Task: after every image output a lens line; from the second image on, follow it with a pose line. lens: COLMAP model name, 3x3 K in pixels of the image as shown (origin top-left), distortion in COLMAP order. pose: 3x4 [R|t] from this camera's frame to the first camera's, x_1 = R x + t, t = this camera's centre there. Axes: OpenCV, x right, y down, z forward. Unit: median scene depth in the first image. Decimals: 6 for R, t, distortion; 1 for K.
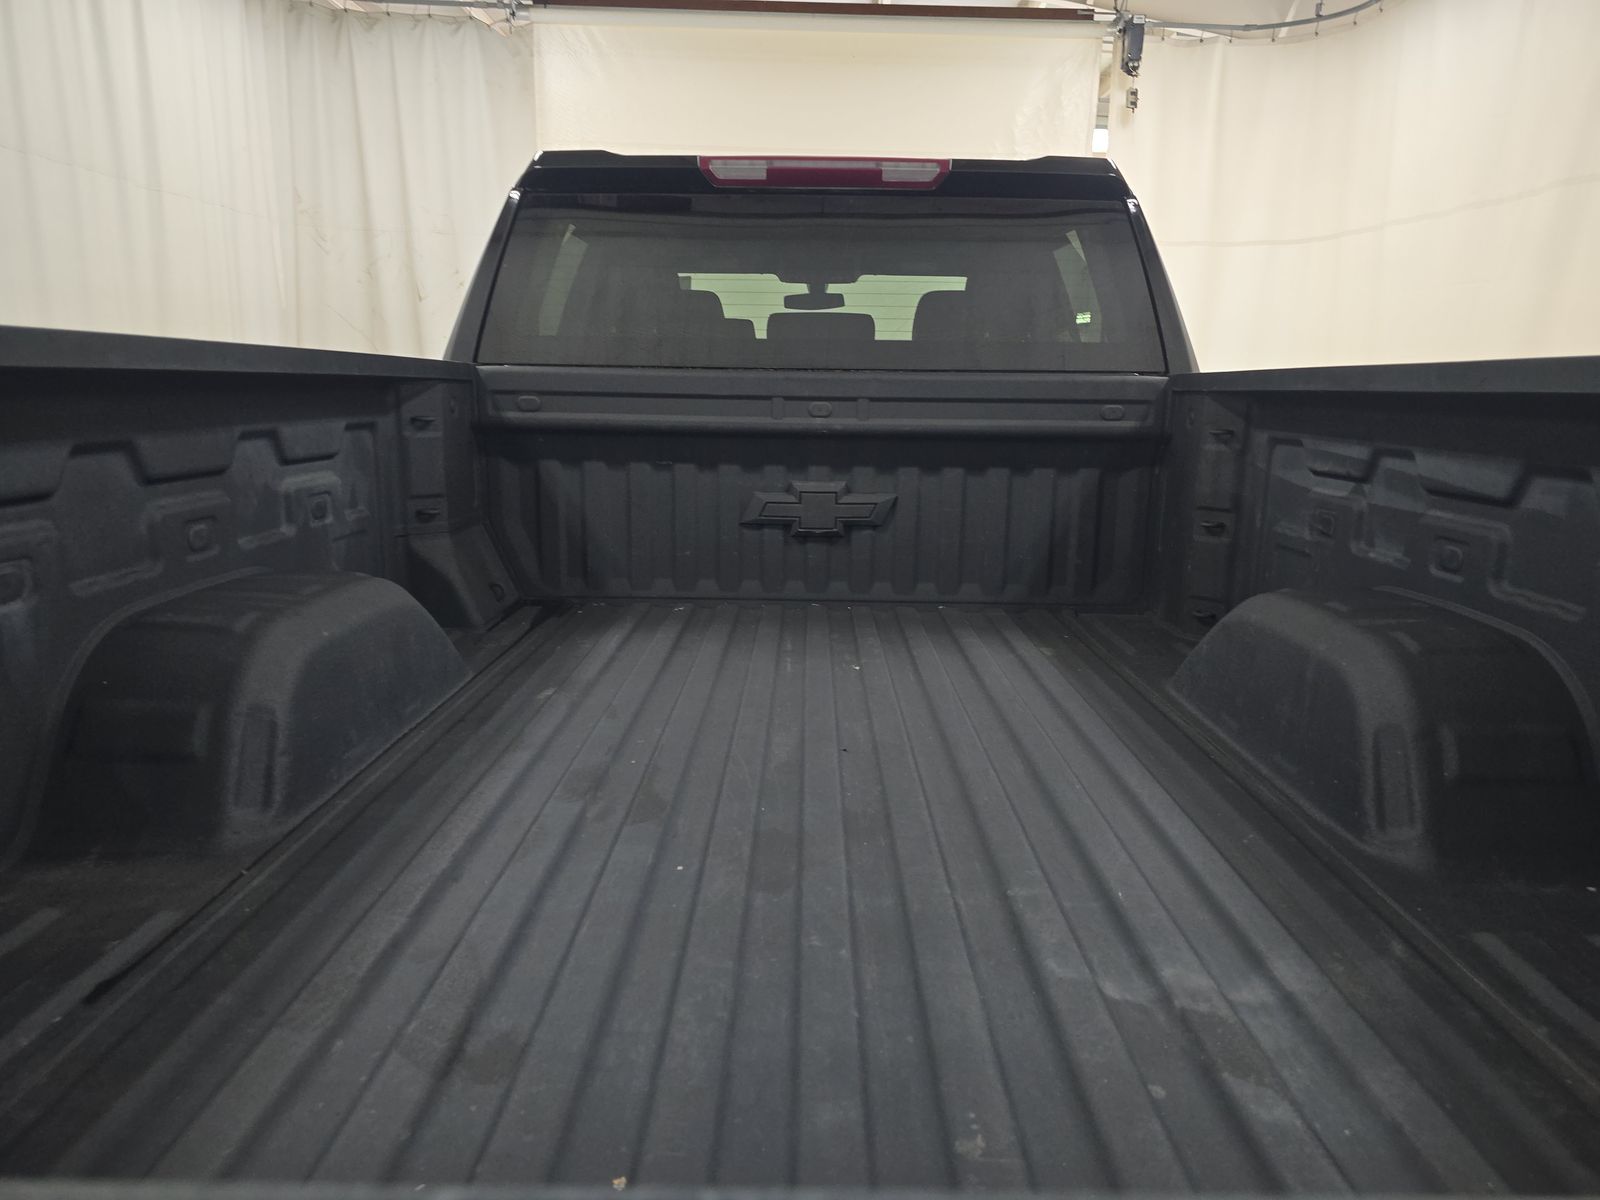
lens RADIAL K [[1077.5, 0, 800.0], [0, 1077.5, 600.0], [0, 0, 1]] dist [0.003545, 0.000971]
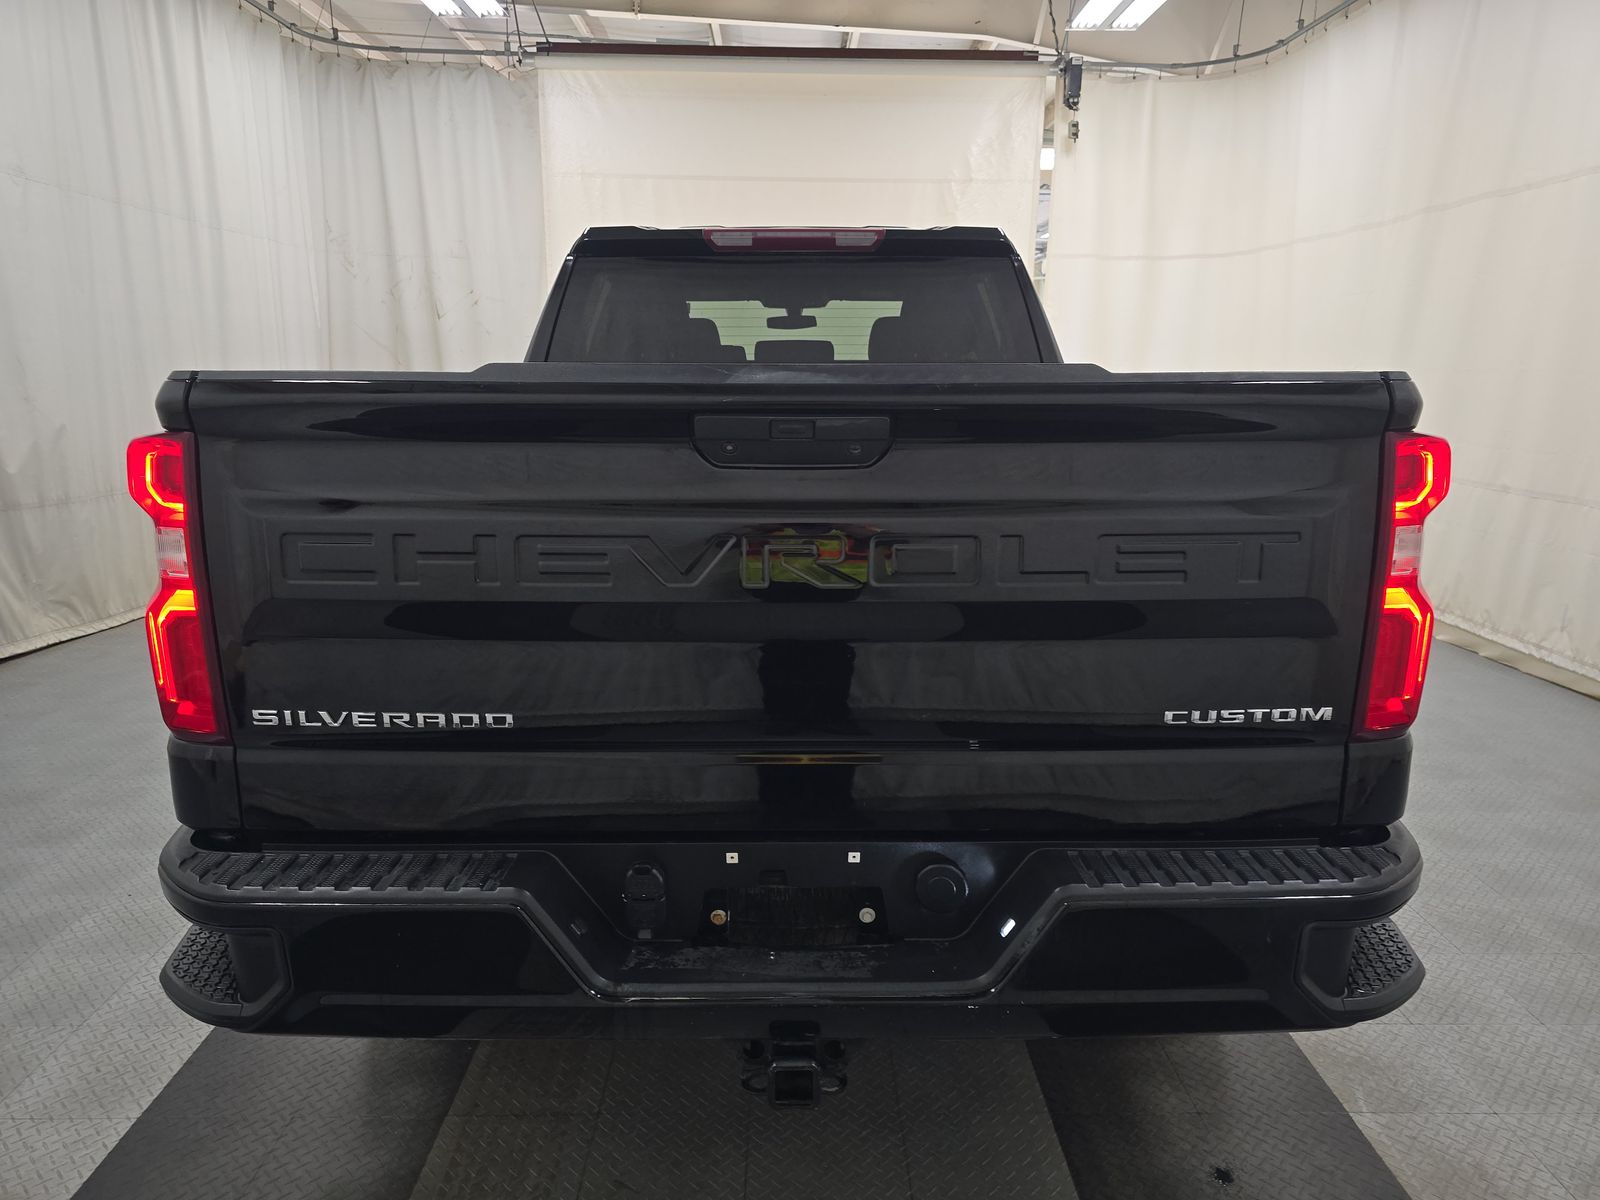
lens RADIAL K [[1062.3, 0, 813.3], [0, 1062.3, 619.5], [0, 0, 1]] dist [-0.004115, 0.000539]
pose [[0.999558, -0.019279, 0.022639, 0.002228], [0.018858, 0.999648, 0.018648, 0.020554], [-0.022991, -0.018212, 0.999570, -0.116881]]
